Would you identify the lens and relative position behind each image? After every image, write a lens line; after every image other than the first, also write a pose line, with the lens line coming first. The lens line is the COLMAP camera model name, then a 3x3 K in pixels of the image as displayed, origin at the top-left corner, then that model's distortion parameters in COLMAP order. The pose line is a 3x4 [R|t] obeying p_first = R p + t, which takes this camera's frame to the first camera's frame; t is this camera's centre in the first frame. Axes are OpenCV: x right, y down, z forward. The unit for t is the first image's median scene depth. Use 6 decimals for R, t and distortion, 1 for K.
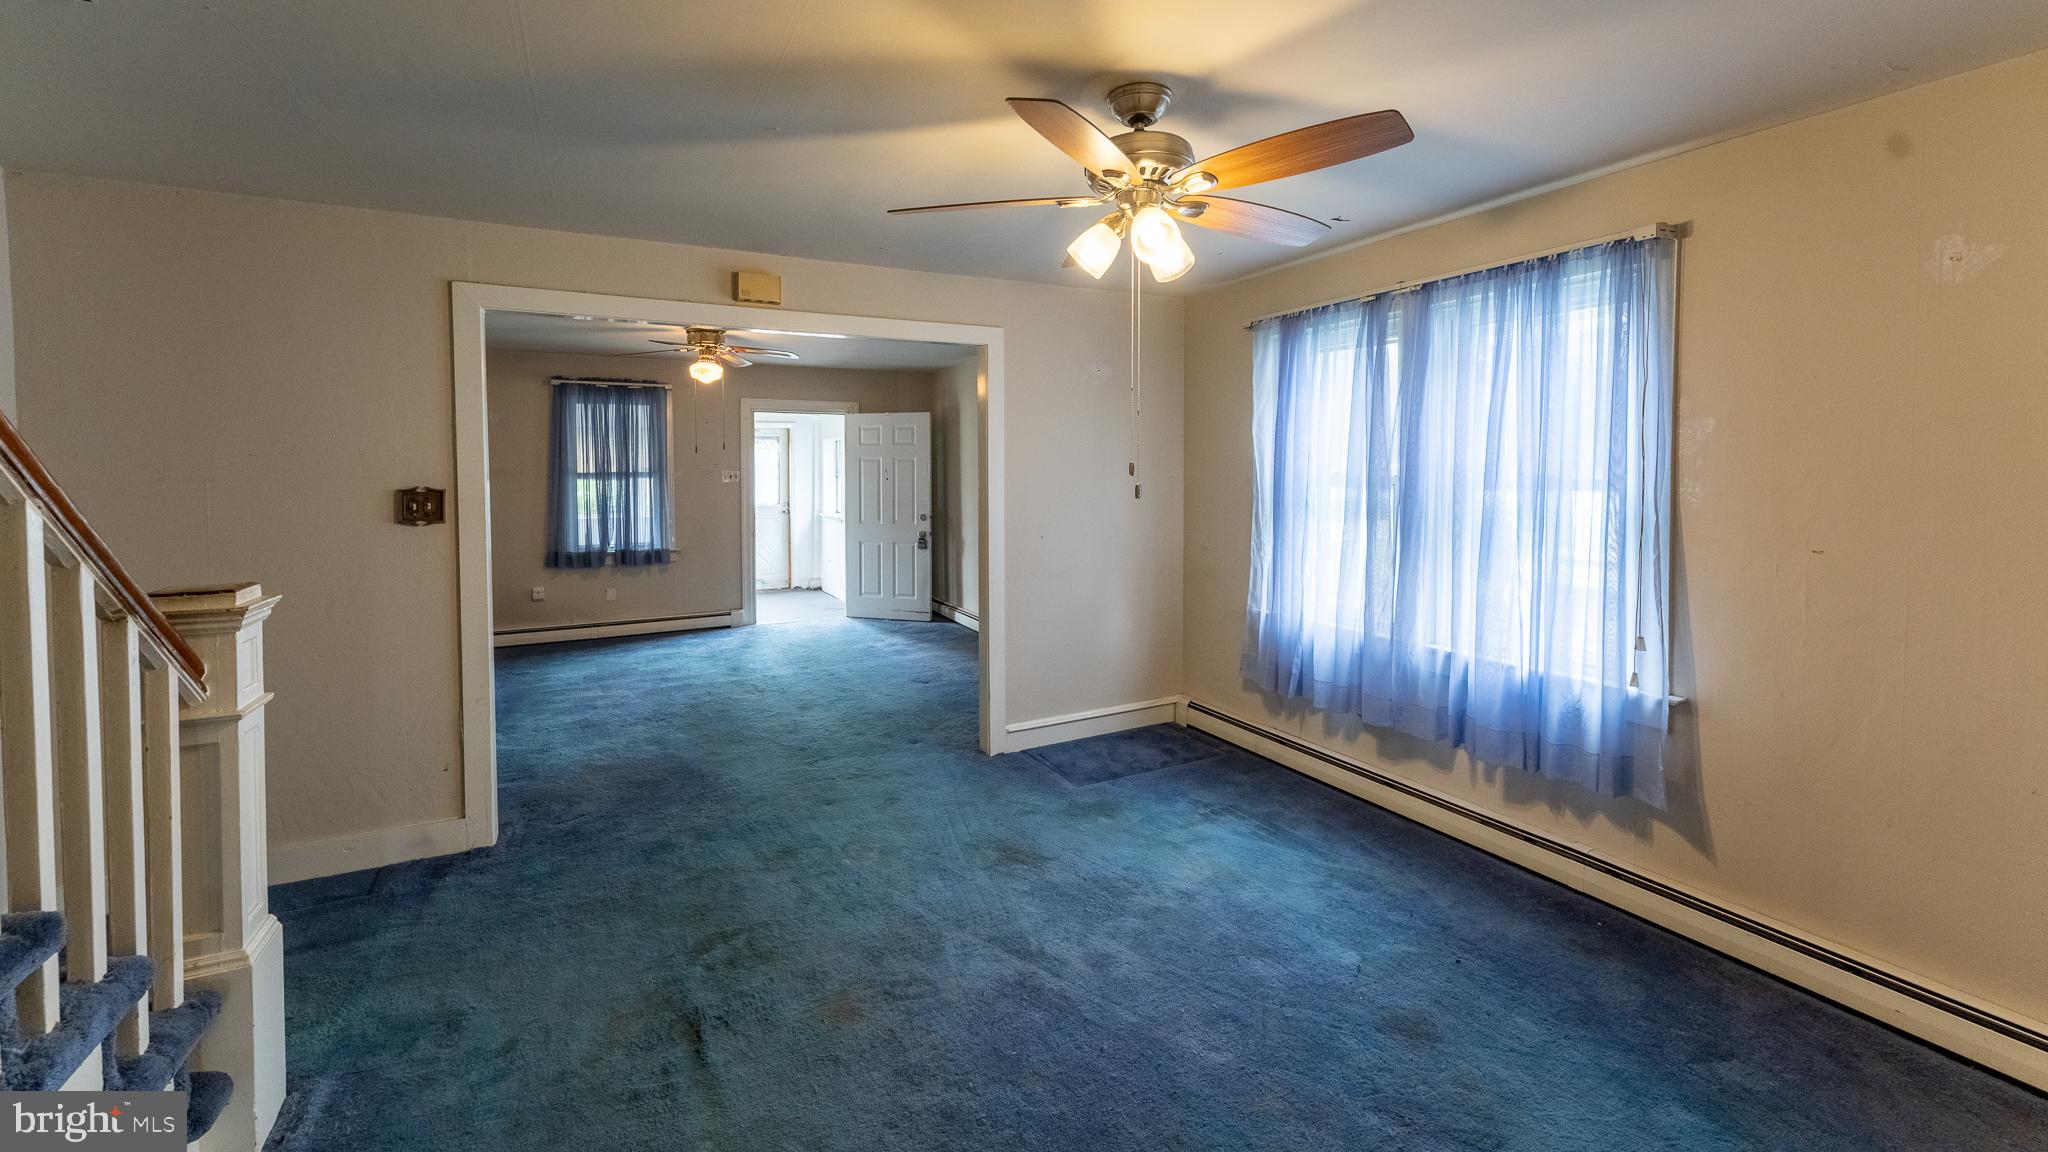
lens RADIAL K [[821.2, 0, 1013.9], [0, 821.2, 505.6], [0, 0, 1]] dist [0.000610, 0.000005]
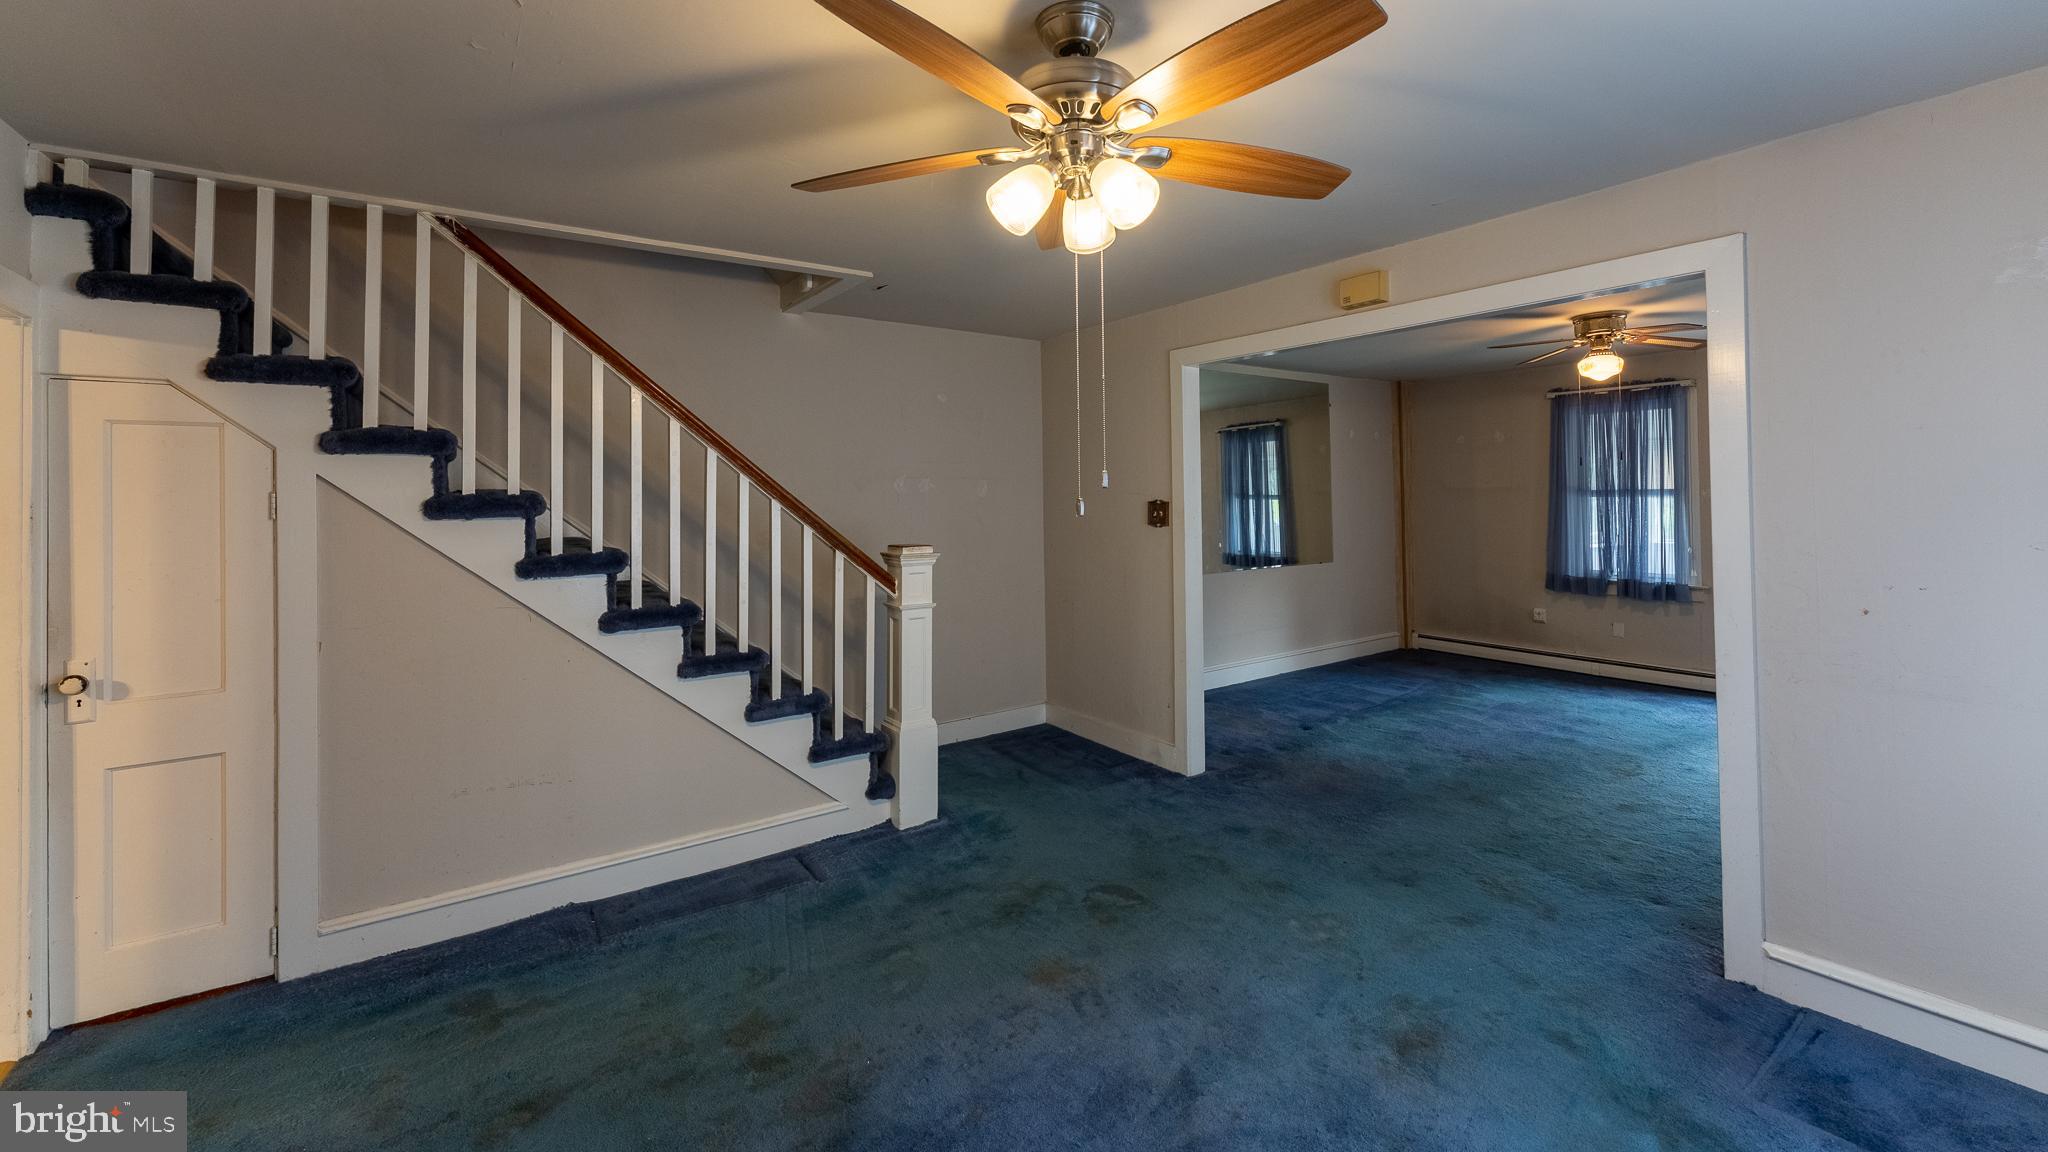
lens RADIAL K [[815.0, 0, 1022.7], [0, 815.0, 485.8], [0, 0, 1]] dist [0.001385, -0.000070]
pose [[0.143398, -0.010736, -0.989607, 0.280059], [-0.037189, 0.999176, -0.016228, -0.006739], [0.988966, 0.039129, 0.142881, 0.250061]]
